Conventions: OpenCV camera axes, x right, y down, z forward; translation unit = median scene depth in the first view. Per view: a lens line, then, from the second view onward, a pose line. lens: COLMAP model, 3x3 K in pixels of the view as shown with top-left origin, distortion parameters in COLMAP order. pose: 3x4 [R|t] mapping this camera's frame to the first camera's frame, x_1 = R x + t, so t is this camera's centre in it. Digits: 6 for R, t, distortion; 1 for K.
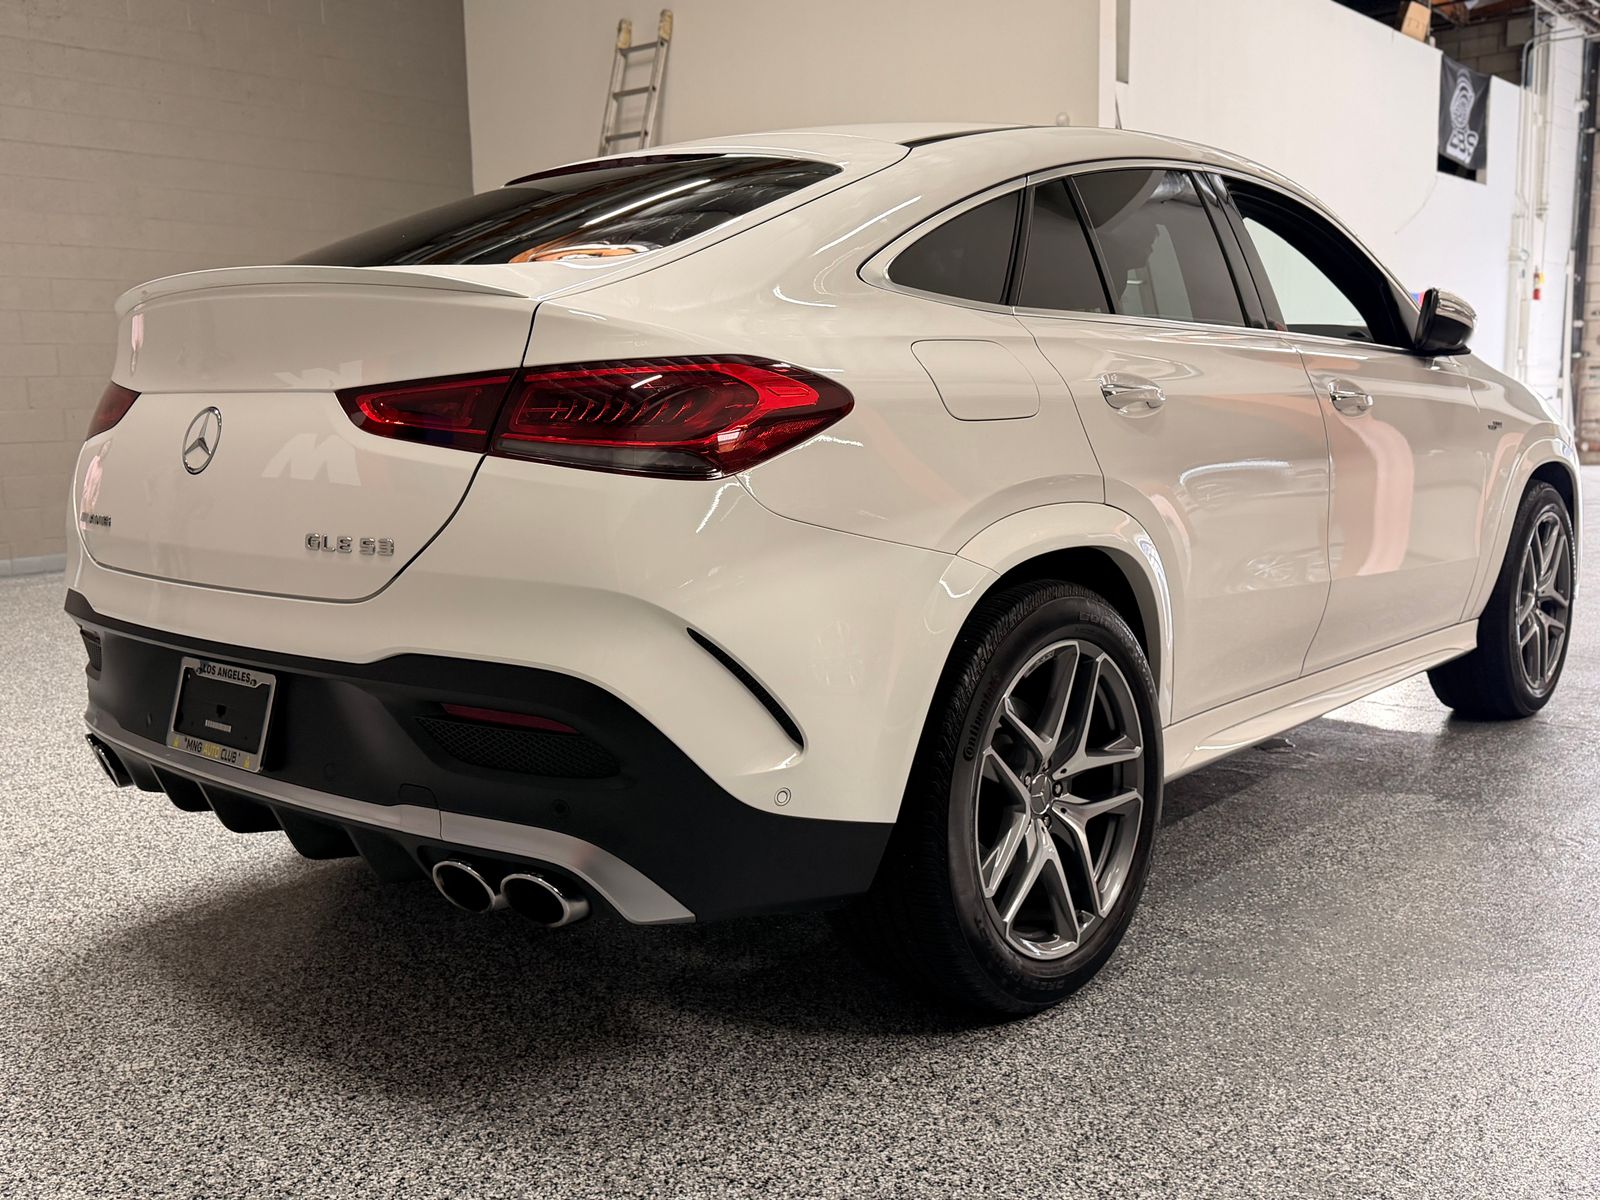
lens RADIAL K [[1519.0, 0, 800.4], [0, 1519.0, 604.6], [0, 0, 1]] dist [0.010414, 0.000000]
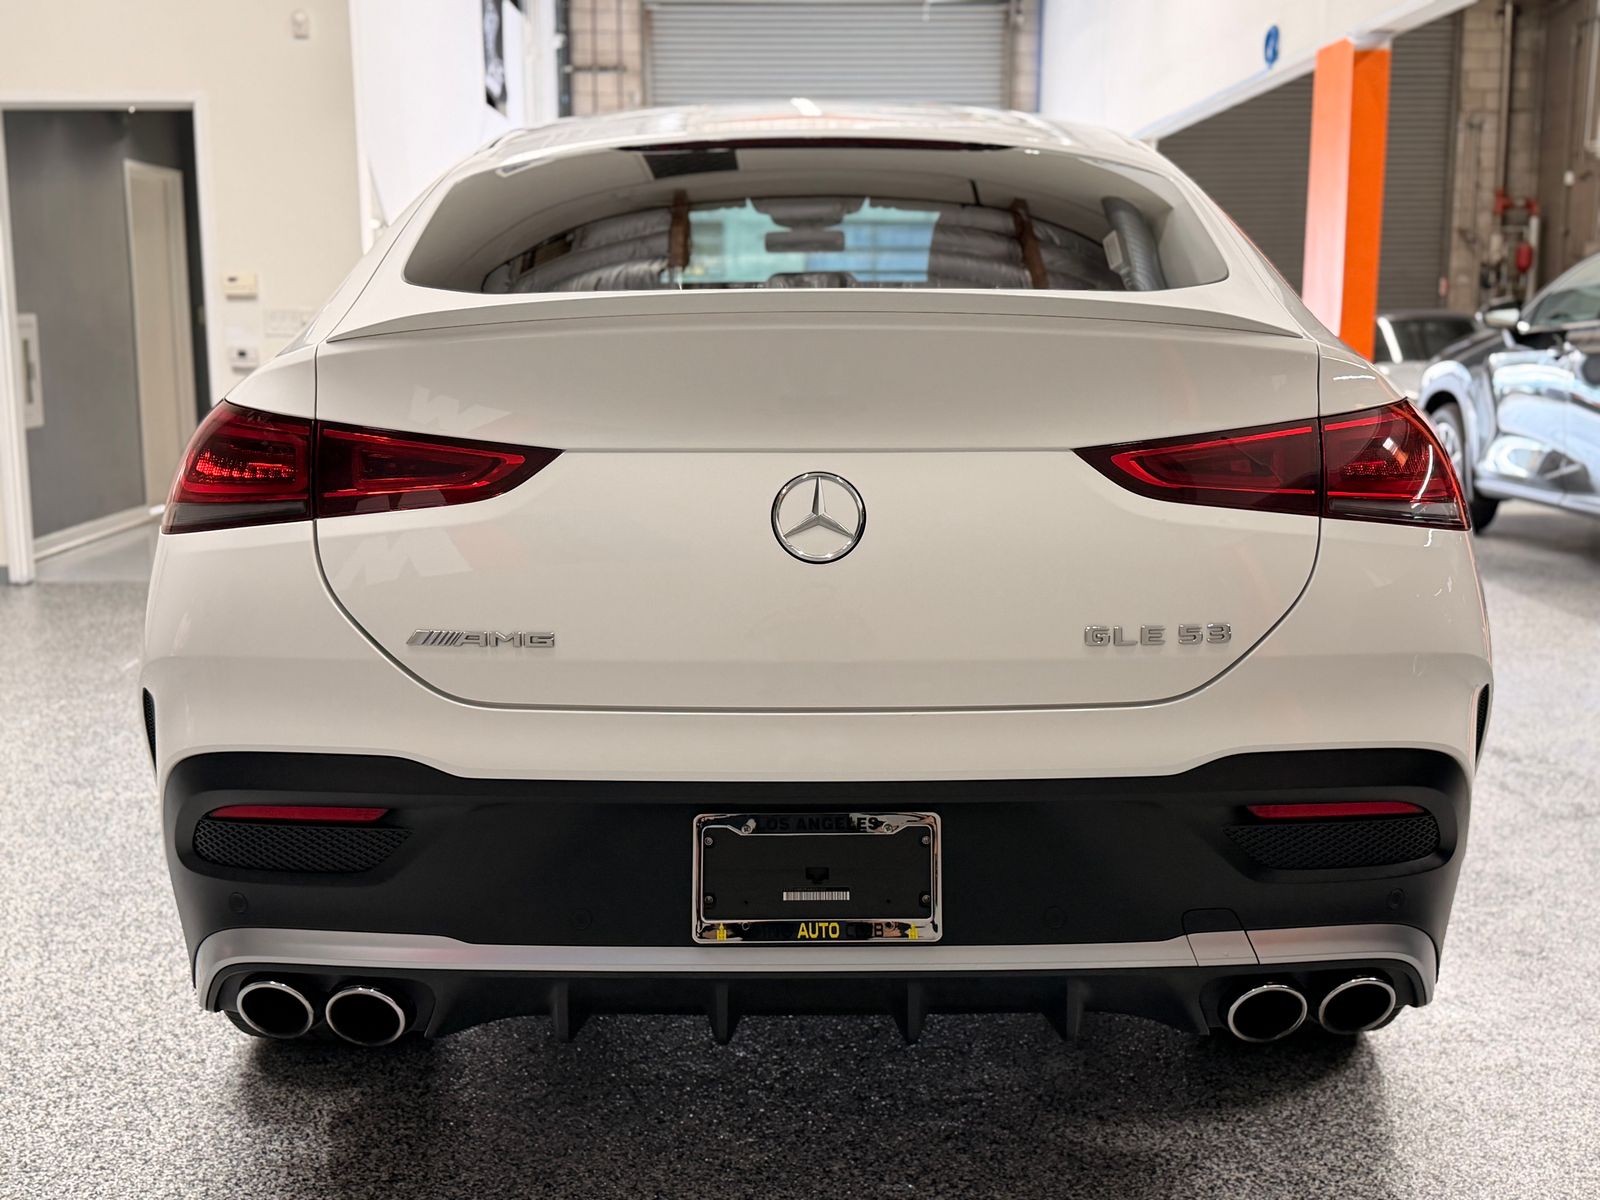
lens RADIAL K [[1796.1, 0, 799.5], [0, 1796.1, 604.5], [0, 0, 1]] dist [0.172520, 0.000000]
pose [[0.768301, -0.095799, 0.632879, -1.068300], [0.090755, 0.995052, 0.040446, -0.113455], [-0.633622, 0.026362, 0.773194, 0.359149]]
